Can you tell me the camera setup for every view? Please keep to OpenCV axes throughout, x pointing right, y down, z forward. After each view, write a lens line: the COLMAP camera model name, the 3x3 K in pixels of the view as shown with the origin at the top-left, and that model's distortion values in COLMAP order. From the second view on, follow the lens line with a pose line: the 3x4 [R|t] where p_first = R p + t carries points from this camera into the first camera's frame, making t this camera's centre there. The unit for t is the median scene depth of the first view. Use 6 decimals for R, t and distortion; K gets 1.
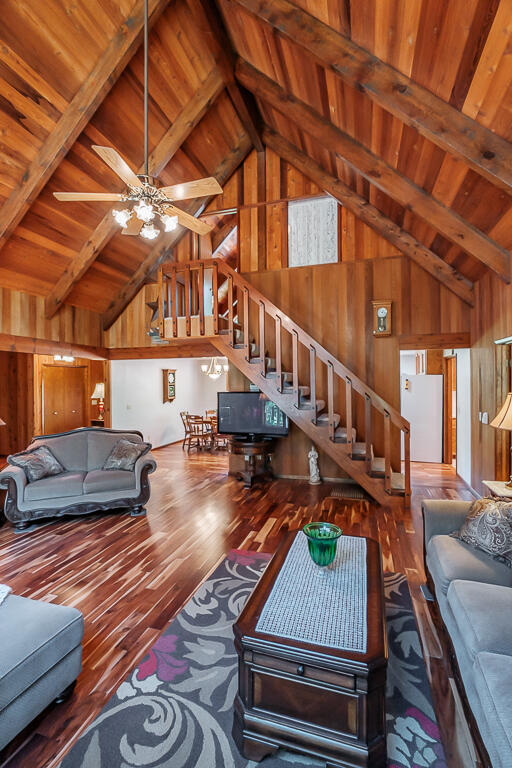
lens RADIAL K [[343.9, 0, 255.6], [0, 343.9, 383.3], [0, 0, 1]] dist [-0.005057, -0.001059]
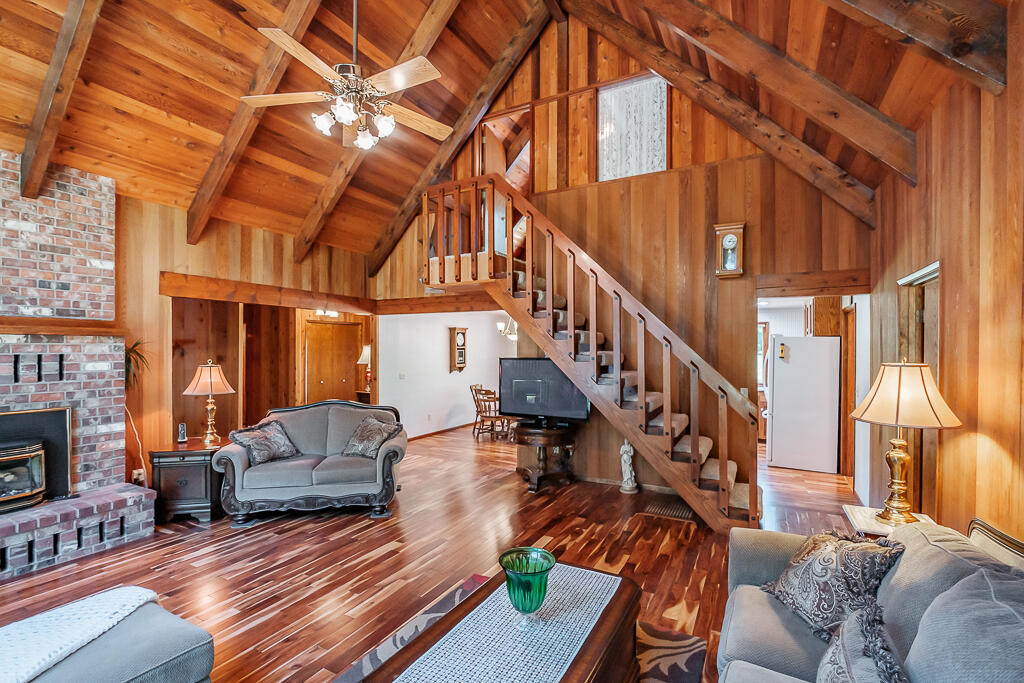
lens RADIAL K [[458.6, 0, 525.4], [0, 458.6, 351.2], [0, 0, 1]] dist [-0.005057, -0.001059]
pose [[0.981556, 0.017713, -0.190351, 0.170448], [-0.016452, 0.999831, 0.008201, 0.003797], [0.190464, -0.004918, 0.981682, 0.063360]]
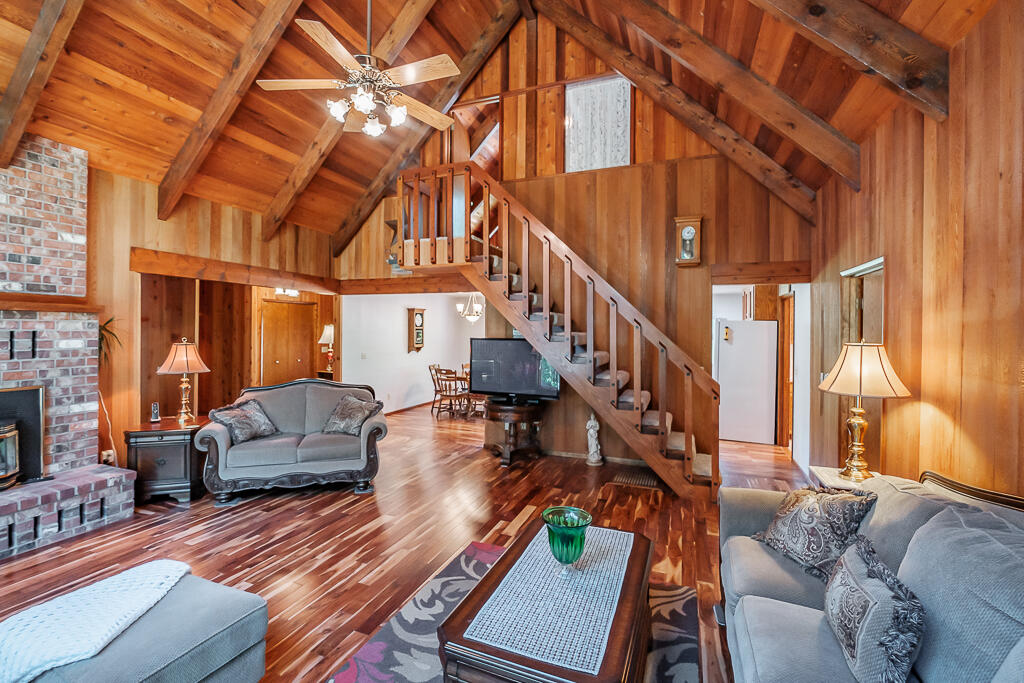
lens RADIAL K [[458.6, 0, 492.4], [0, 458.6, 330.7], [0, 0, 1]] dist [-0.005057, -0.001059]
pose [[0.995118, 0.024494, -0.095603, 0.049242], [-0.024457, 0.999700, 0.001562, 0.009184], [0.095613, 0.000783, 0.995418, -0.007468]]
